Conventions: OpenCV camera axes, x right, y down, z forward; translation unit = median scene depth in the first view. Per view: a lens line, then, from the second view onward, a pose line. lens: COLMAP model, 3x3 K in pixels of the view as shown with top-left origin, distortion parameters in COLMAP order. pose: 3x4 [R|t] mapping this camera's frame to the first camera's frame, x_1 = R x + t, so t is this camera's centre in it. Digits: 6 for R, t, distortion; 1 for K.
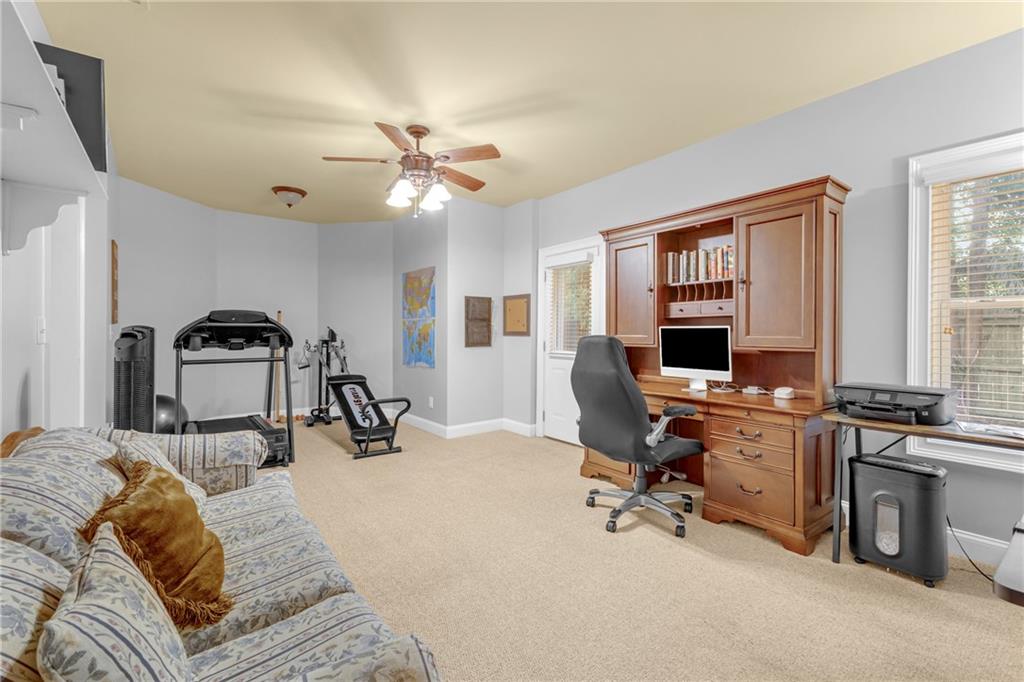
lens RADIAL K [[444.8, 0, 512.0], [0, 444.8, 341.0], [0, 0, 1]] dist [0.000976, 0.000095]
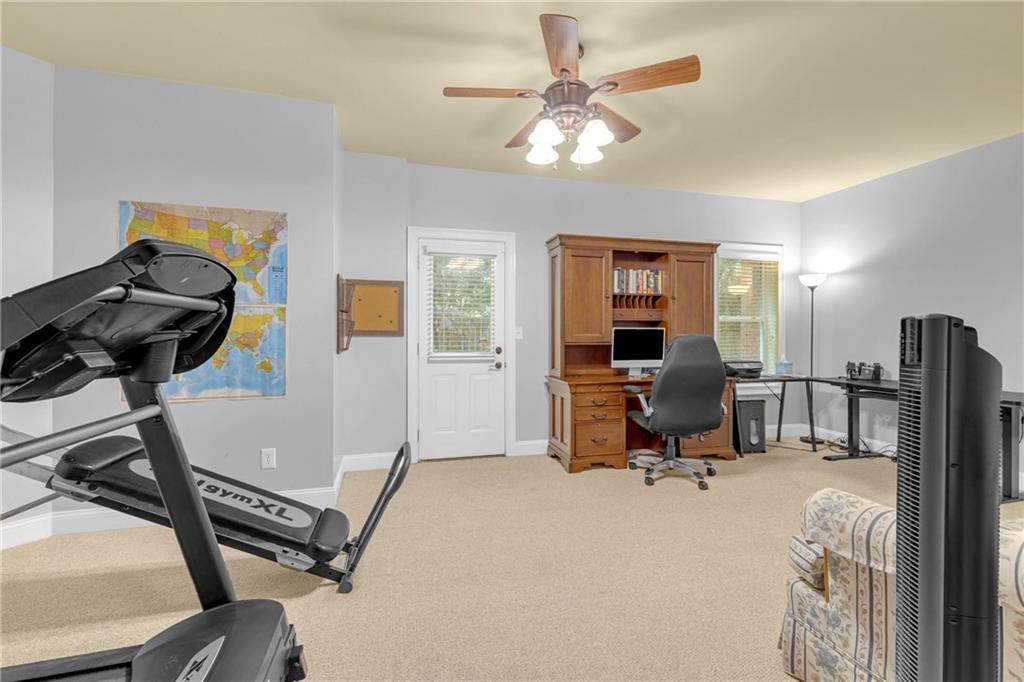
lens RADIAL K [[444.8, 0, 512.0], [0, 444.8, 341.0], [0, 0, 1]] dist [0.000976, 0.000095]
pose [[0.379621, -0.017770, 0.924971, -0.909065], [0.015470, 0.999798, 0.012859, -0.015925], [-0.925013, 0.009428, 0.379819, 0.805292]]
